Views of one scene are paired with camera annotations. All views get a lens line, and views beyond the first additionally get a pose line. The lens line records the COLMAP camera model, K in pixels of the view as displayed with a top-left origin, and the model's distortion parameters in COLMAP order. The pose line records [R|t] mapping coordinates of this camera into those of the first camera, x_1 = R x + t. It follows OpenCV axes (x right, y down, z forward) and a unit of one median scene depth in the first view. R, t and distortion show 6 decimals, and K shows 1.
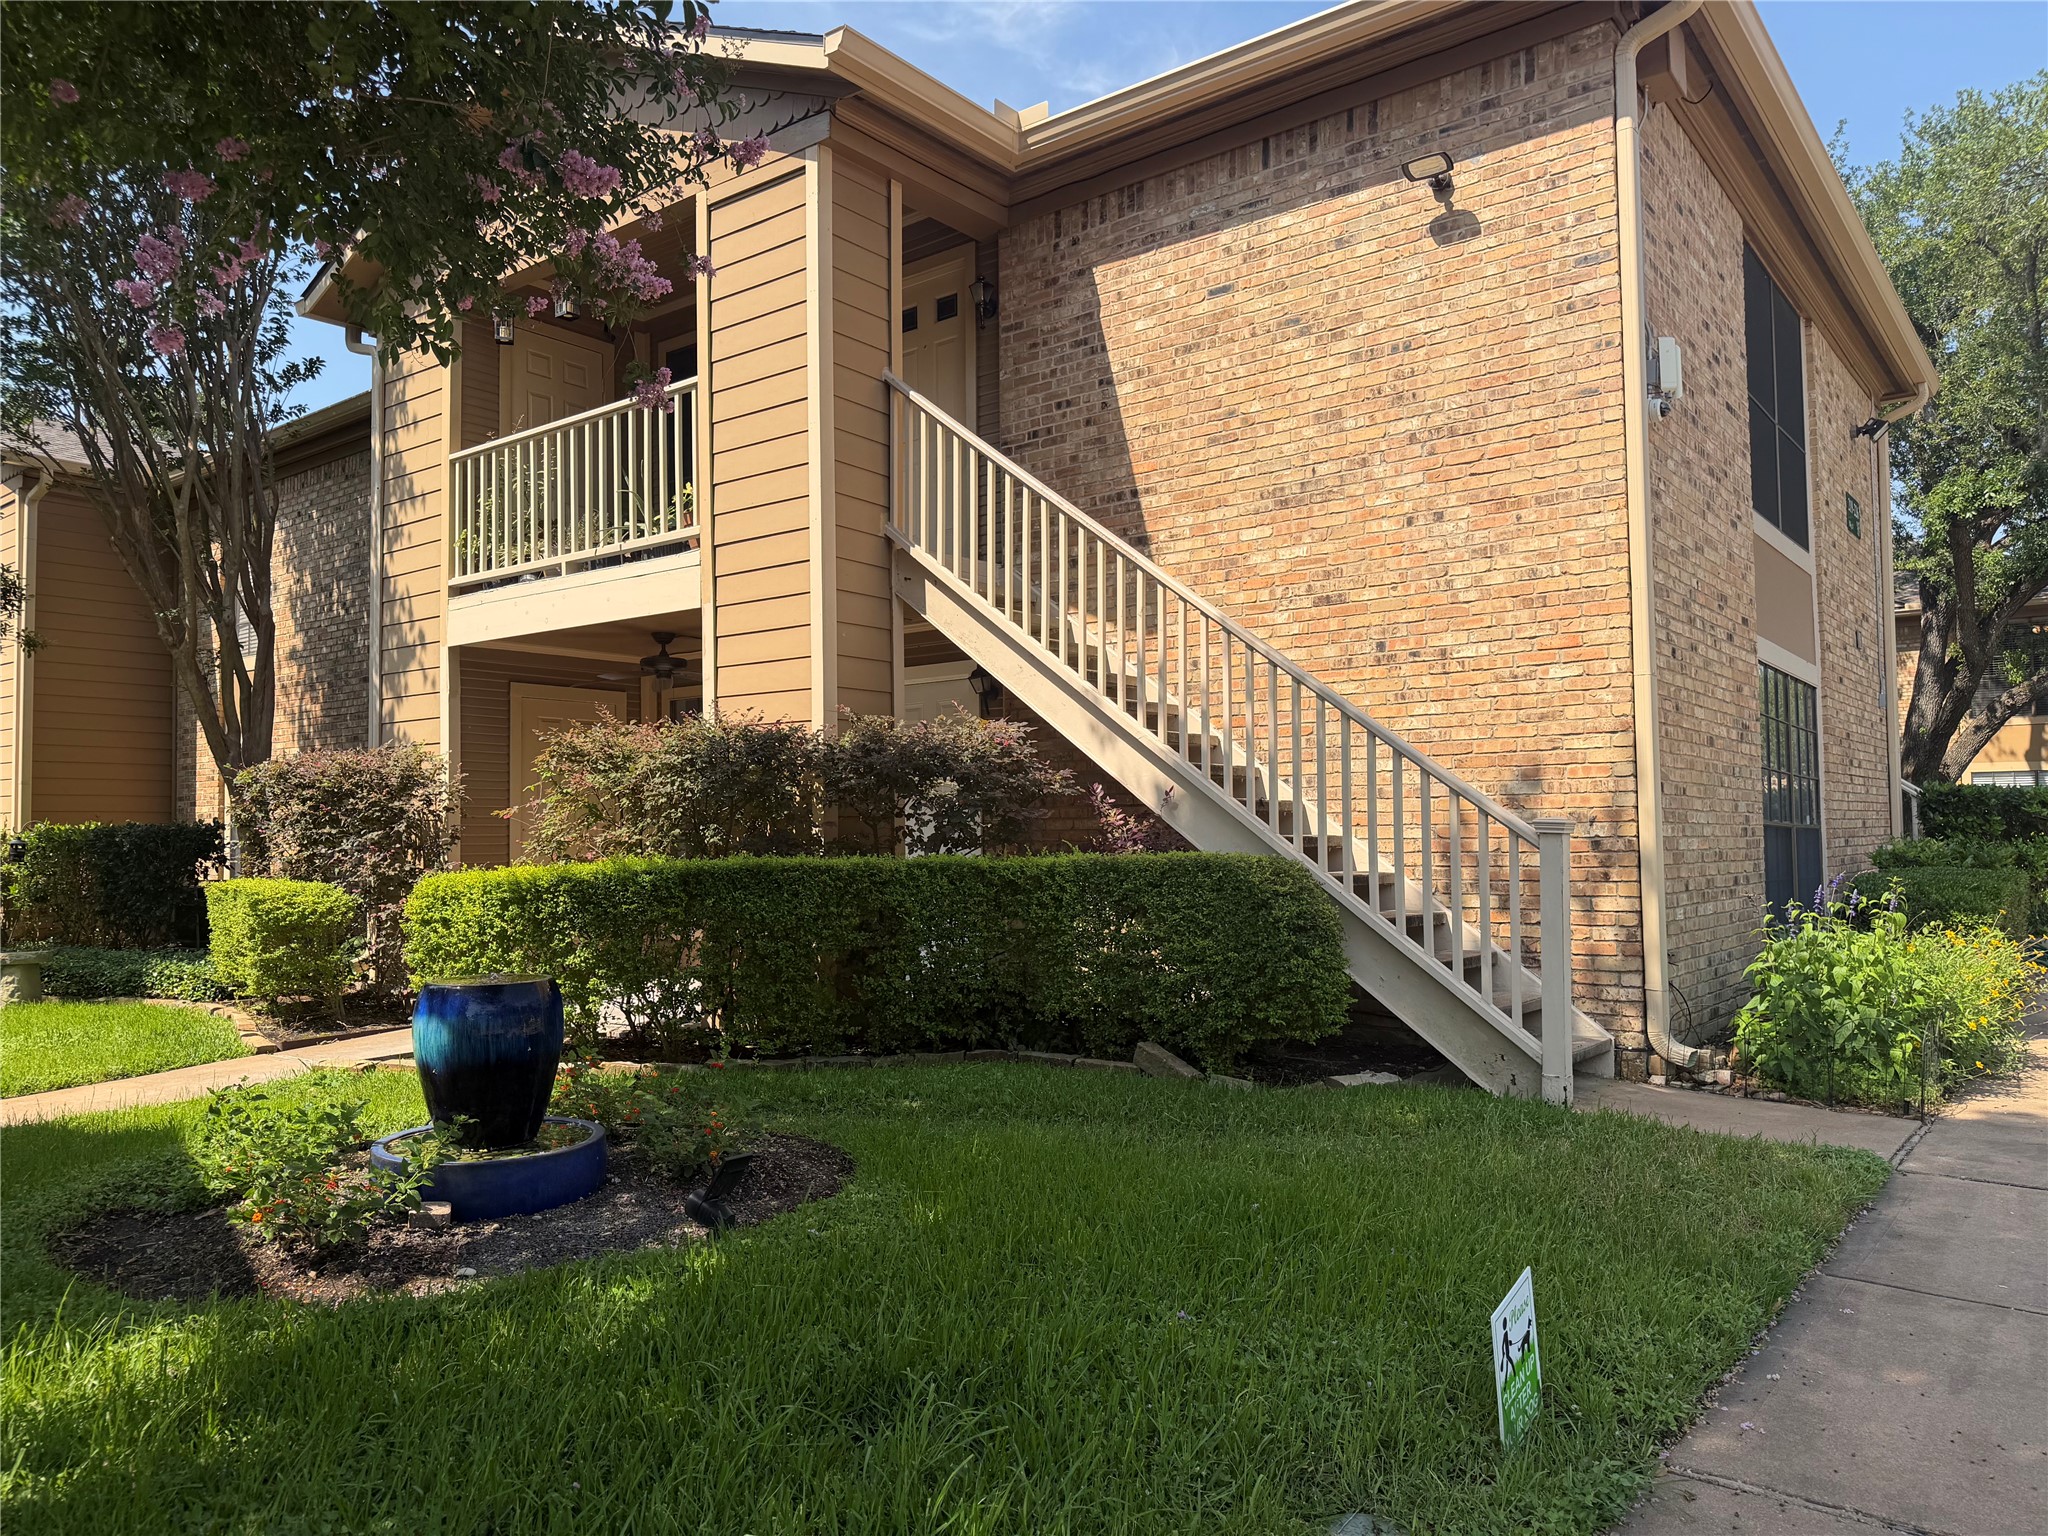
lens RADIAL K [[1426.6, 0, 1024.0], [0, 1426.6, 756.3], [0, 0, 1]] dist [-0.000524, -0.000589]
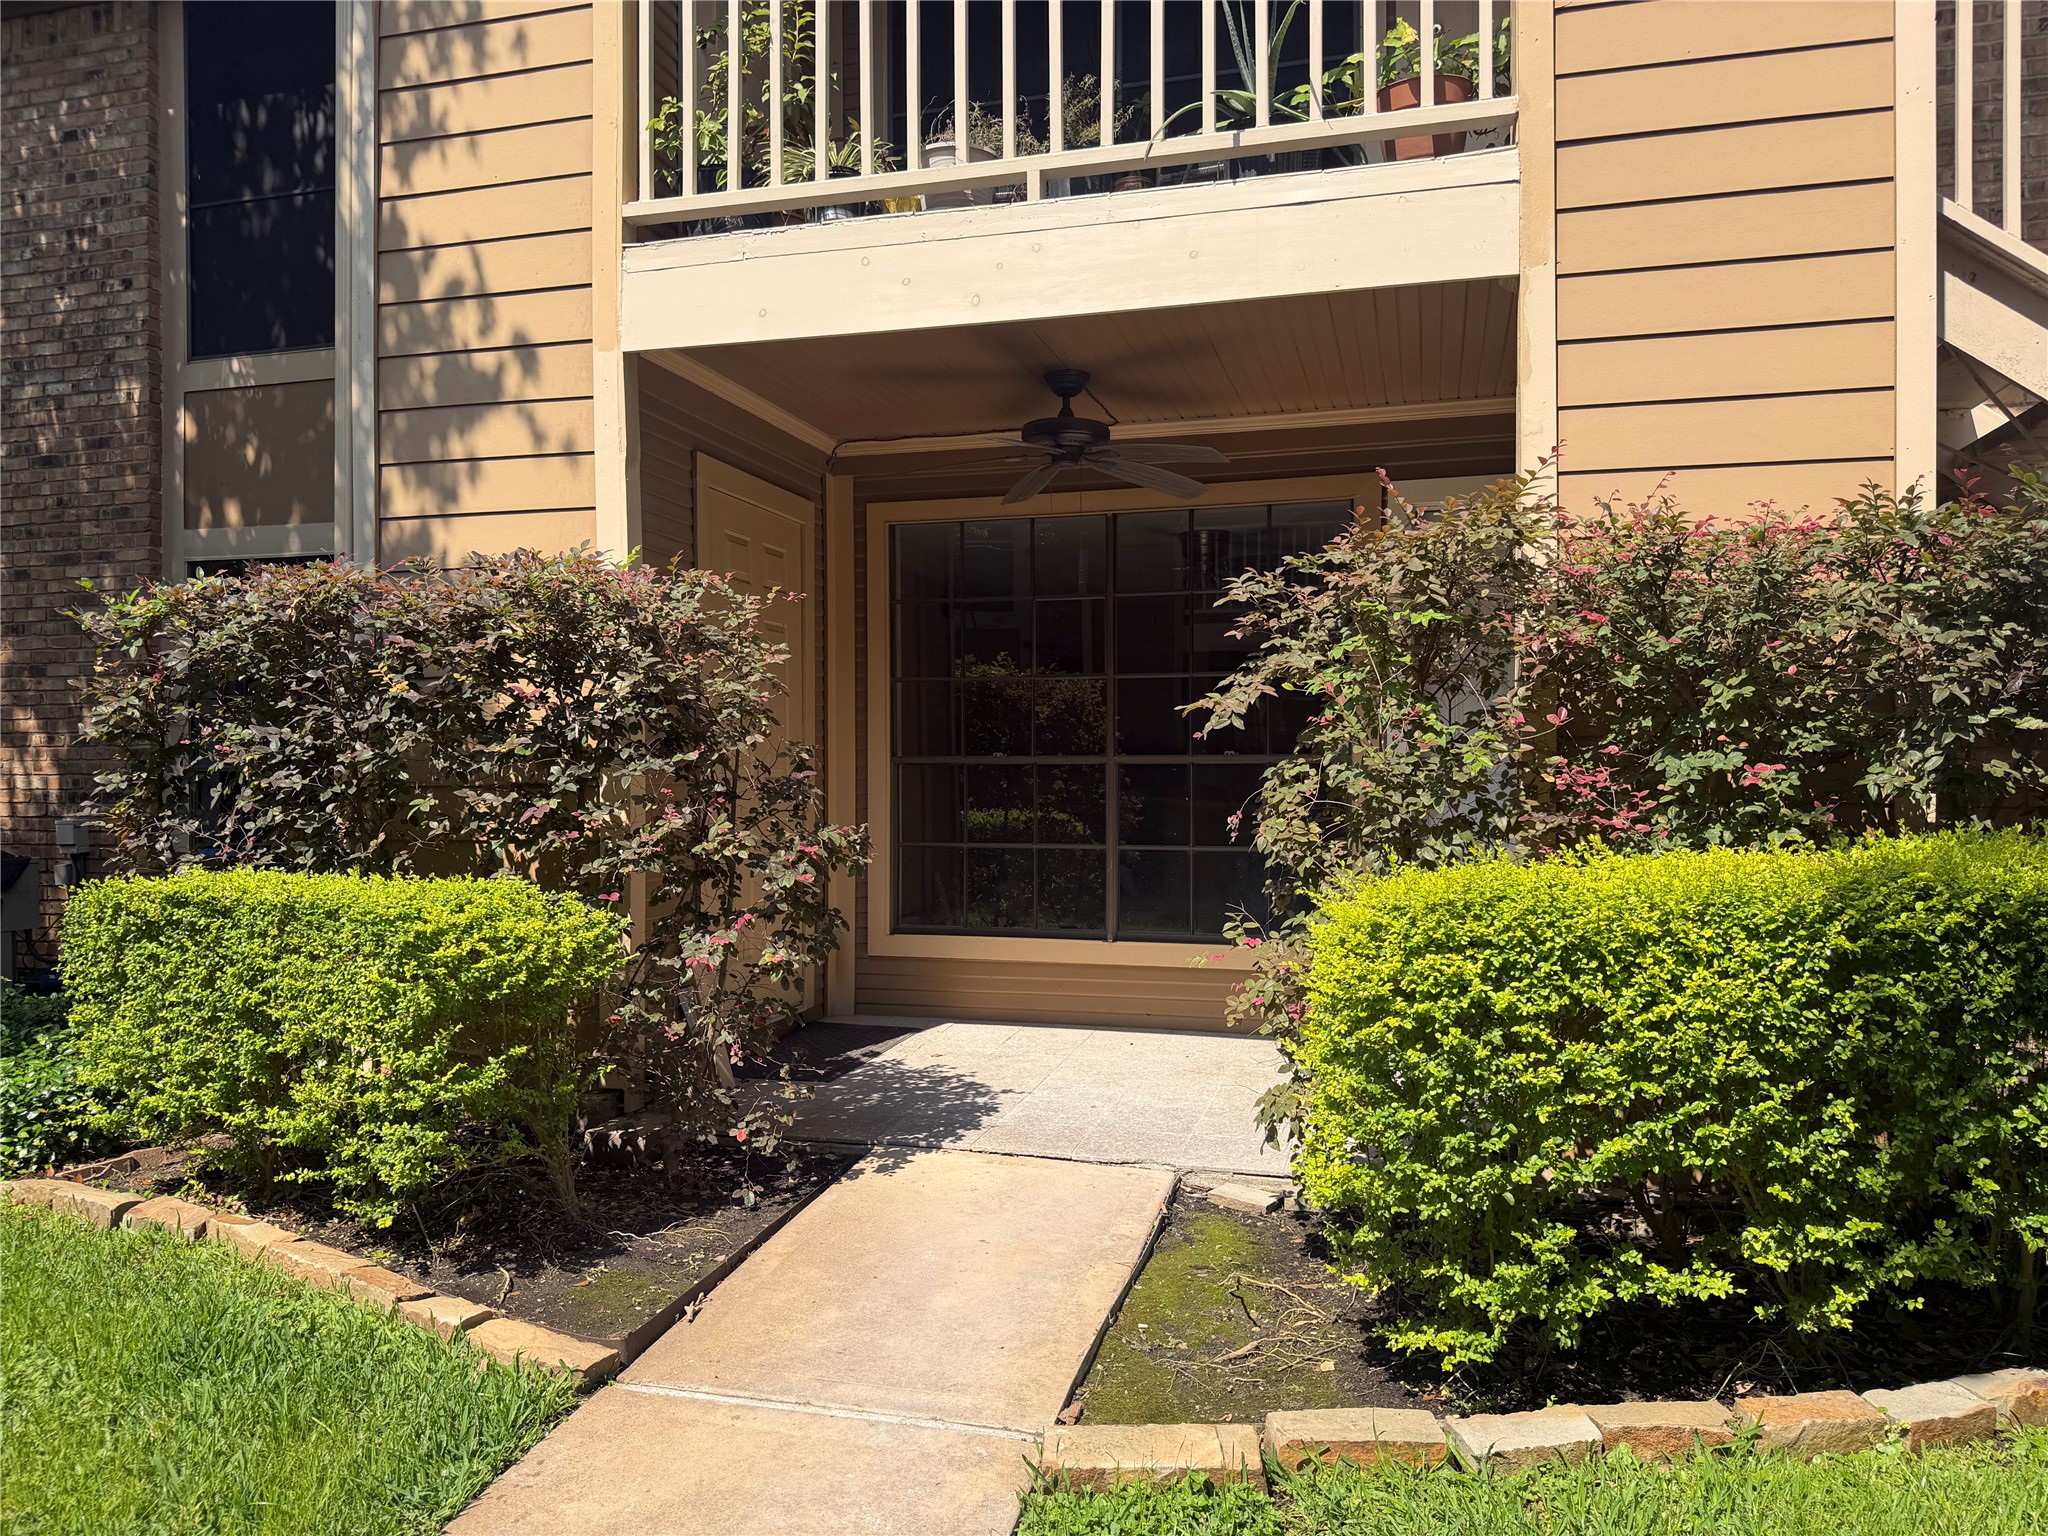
lens RADIAL K [[1444.8, 0, 1013.1], [0, 1444.8, 777.4], [0, 0, 1]] dist [0.041078, -0.054806]
pose [[0.925477, -0.000281, 0.378804, -0.521300], [-0.023482, 0.998034, 0.058110, 0.032638], [-0.378076, -0.062675, 0.923651, 0.575928]]
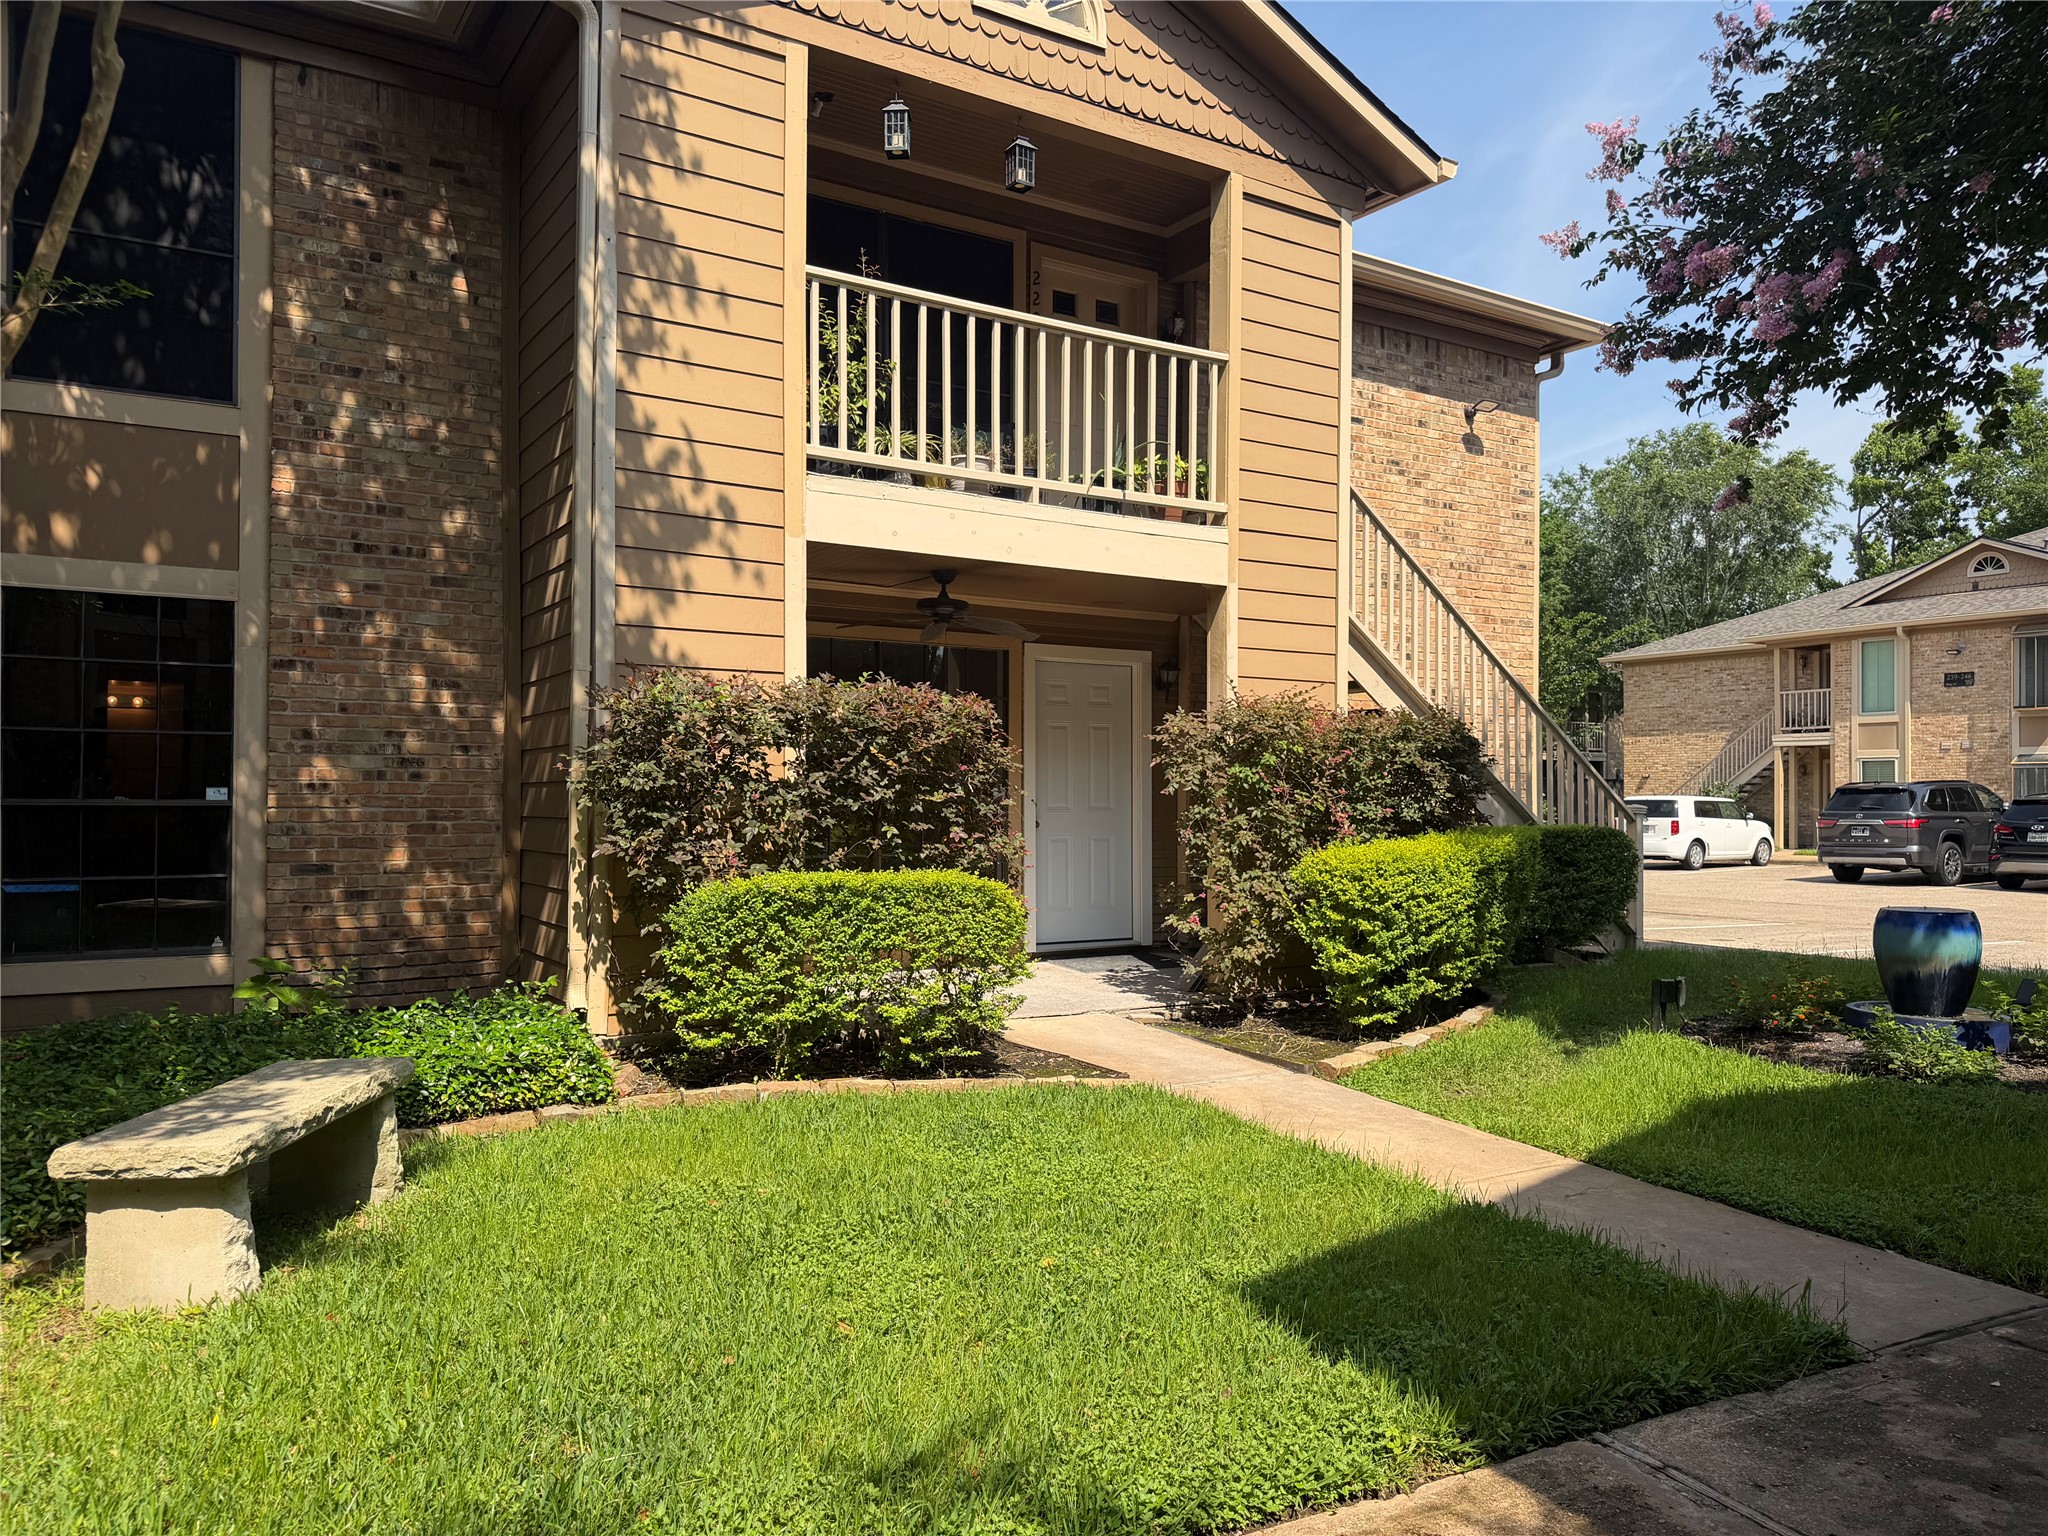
lens RADIAL K [[1444.8, 0, 1013.1], [0, 1444.8, 777.4], [0, 0, 1]] dist [0.041078, -0.054806]
pose [[0.340963, 0.026491, 0.939703, -1.165506], [-0.054636, 0.998472, -0.008324, 0.045676], [-0.938488, -0.048504, 0.341889, 0.731687]]
